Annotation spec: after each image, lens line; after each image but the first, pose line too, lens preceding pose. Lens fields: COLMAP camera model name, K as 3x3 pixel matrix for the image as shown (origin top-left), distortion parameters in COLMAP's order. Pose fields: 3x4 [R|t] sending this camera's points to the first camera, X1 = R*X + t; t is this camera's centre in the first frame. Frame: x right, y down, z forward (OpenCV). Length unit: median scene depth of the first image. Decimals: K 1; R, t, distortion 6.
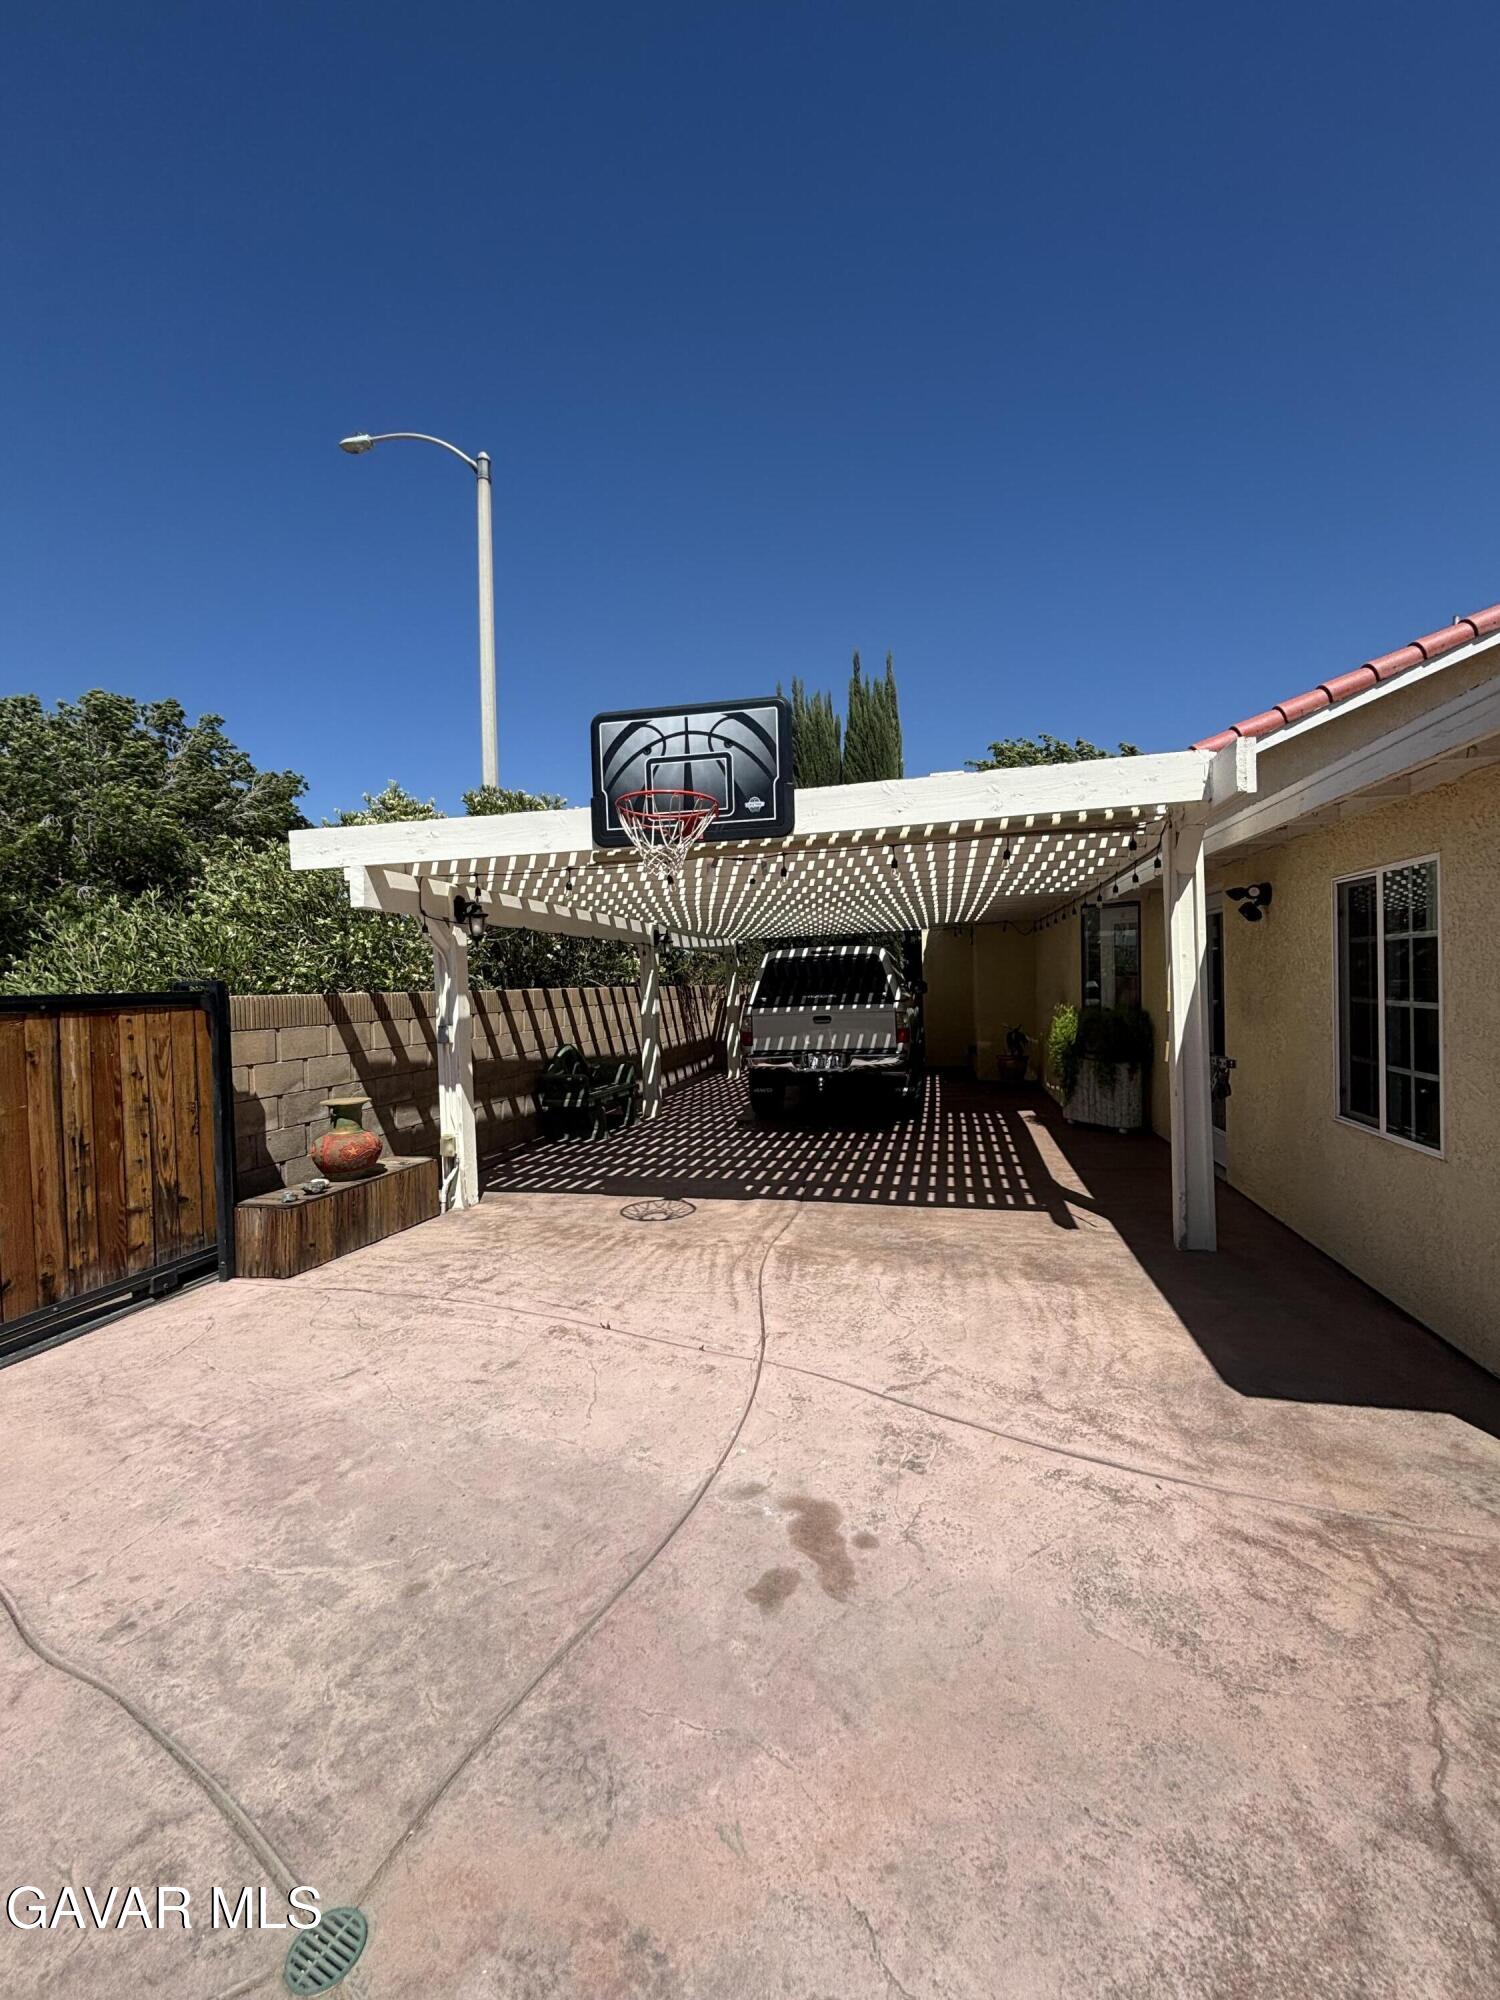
lens RADIAL K [[804.3, 0, 748.1], [0, 804.3, 1003.7], [0, 0, 1]] dist [-0.000417, 0.001379]
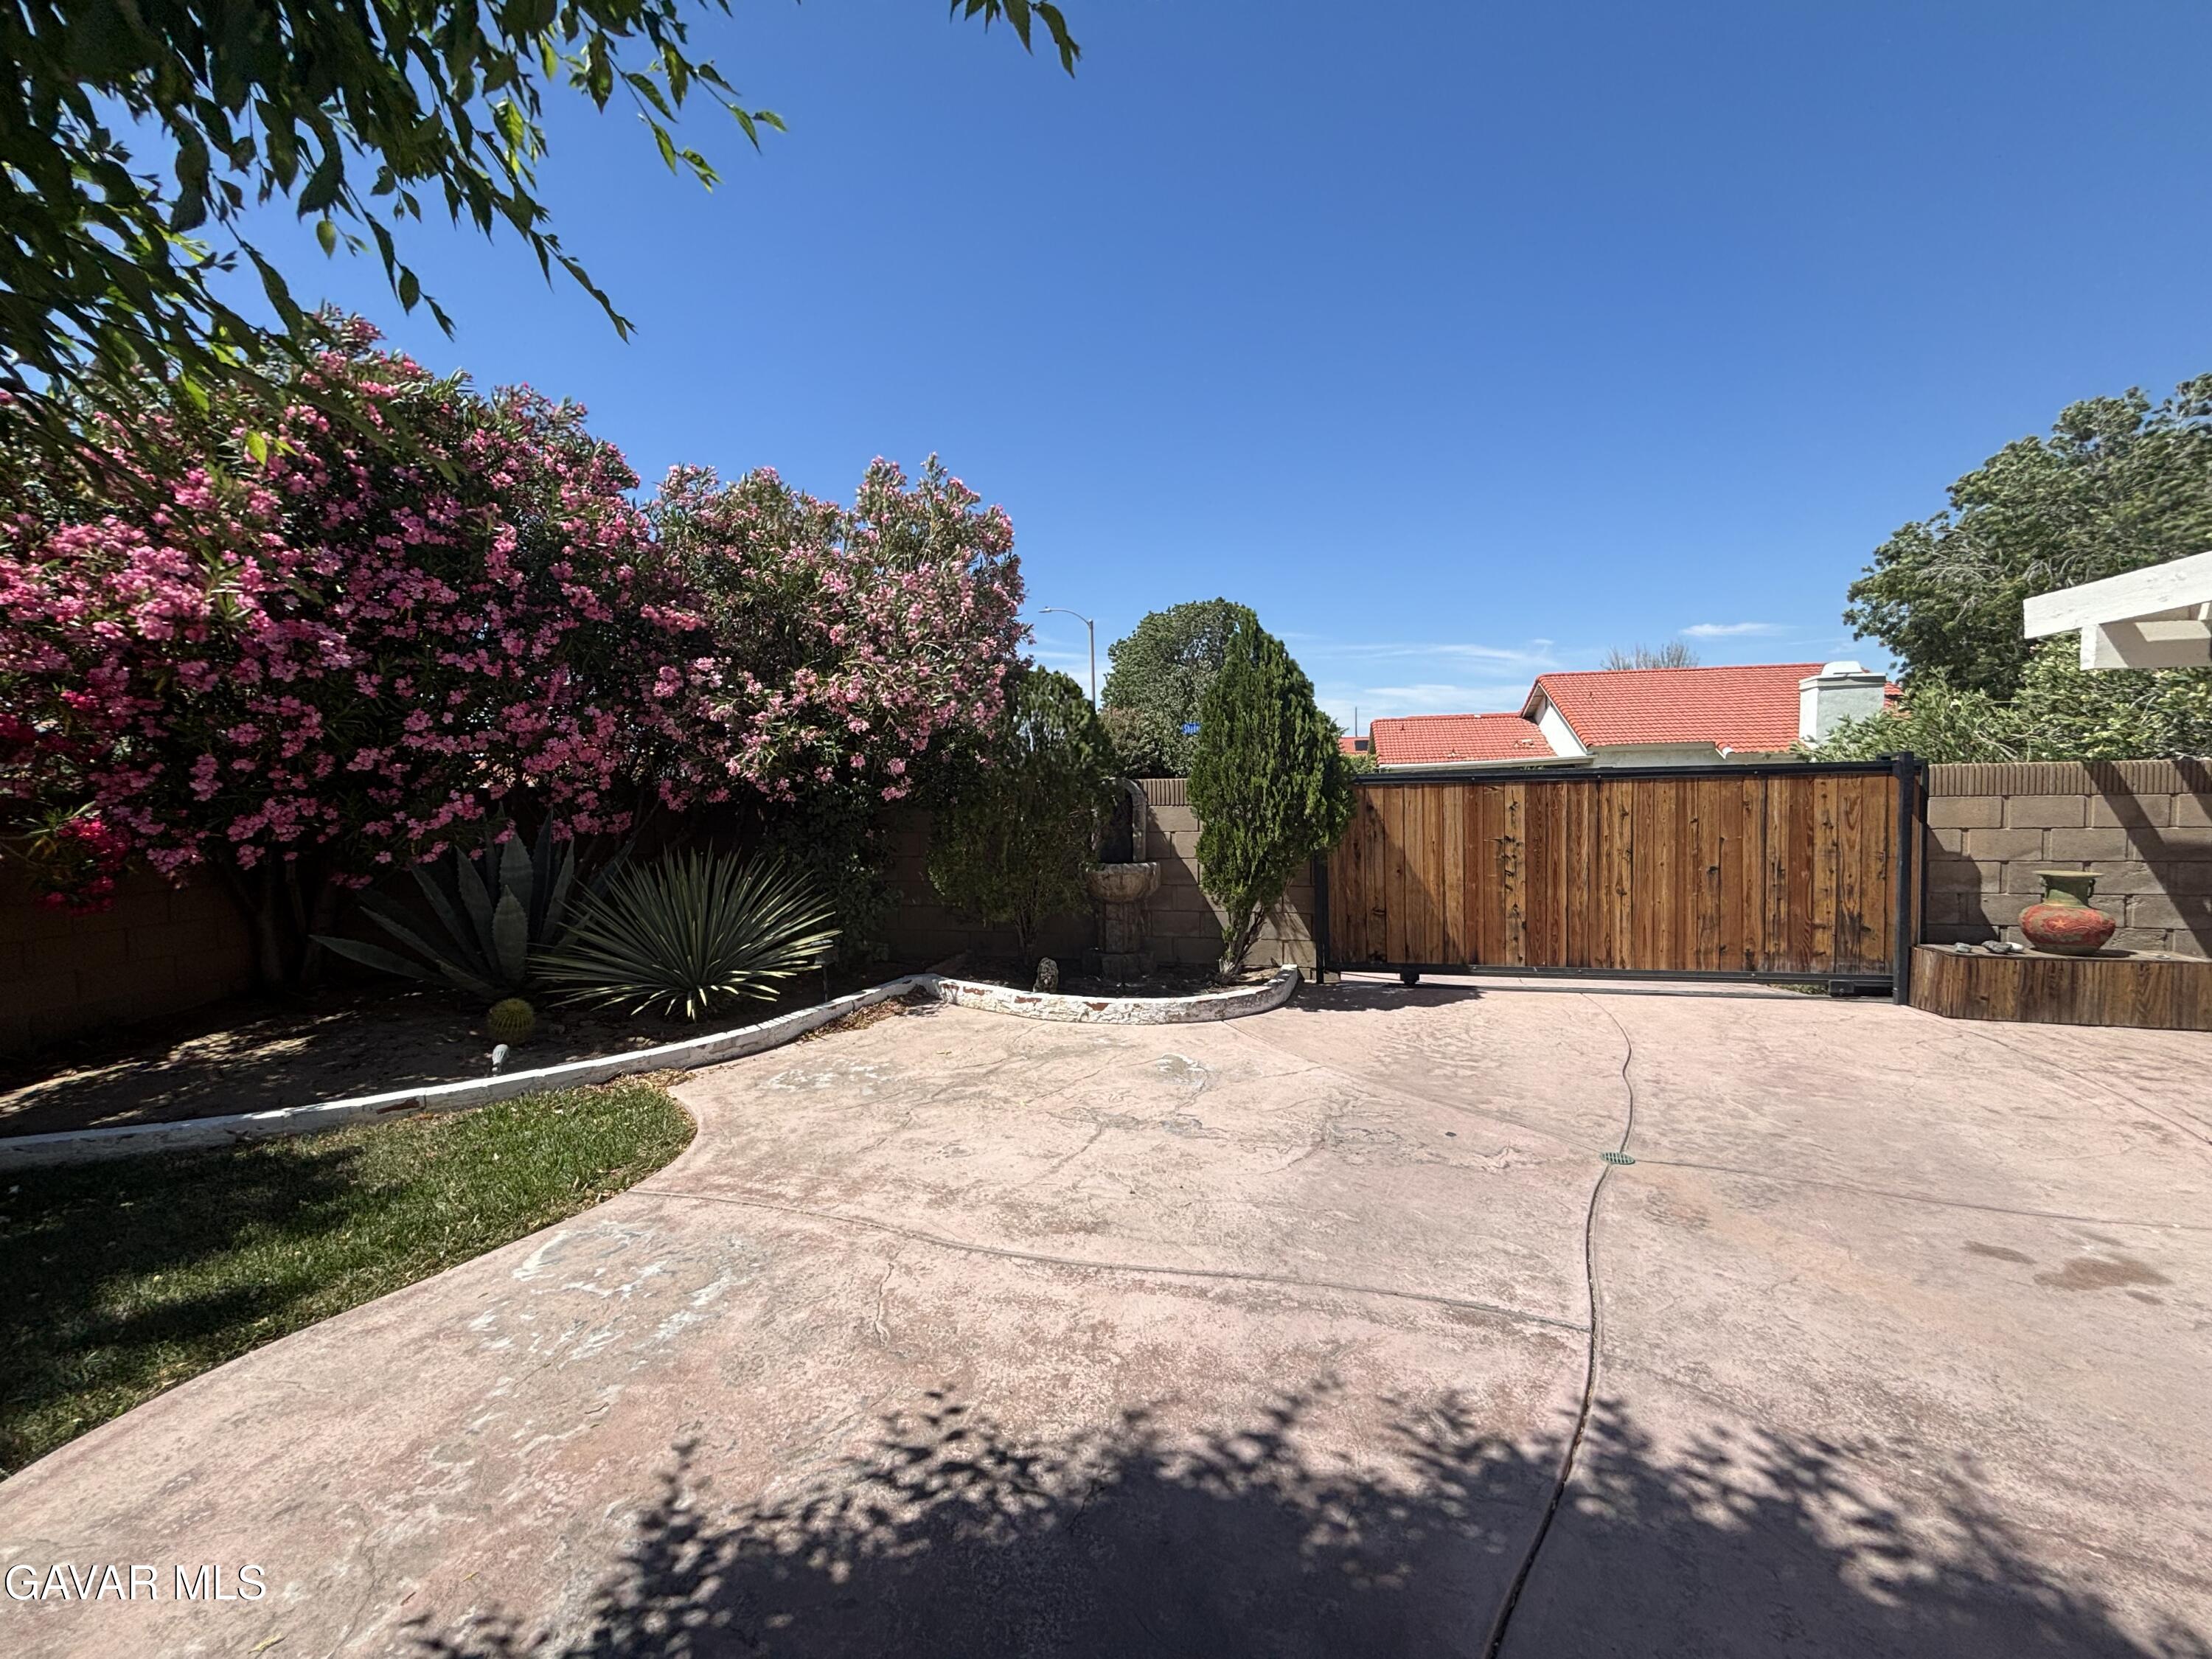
lens RADIAL K [[889.5, 0, 1101.0], [0, 889.5, 825.3], [0, 0, 1]] dist [-0.000417, 0.001379]
pose [[-0.007681, 0.064928, -0.997860, 0.700433], [-0.006430, 0.997866, 0.064978, 0.002129], [0.999950, 0.006916, -0.007247, -0.181848]]
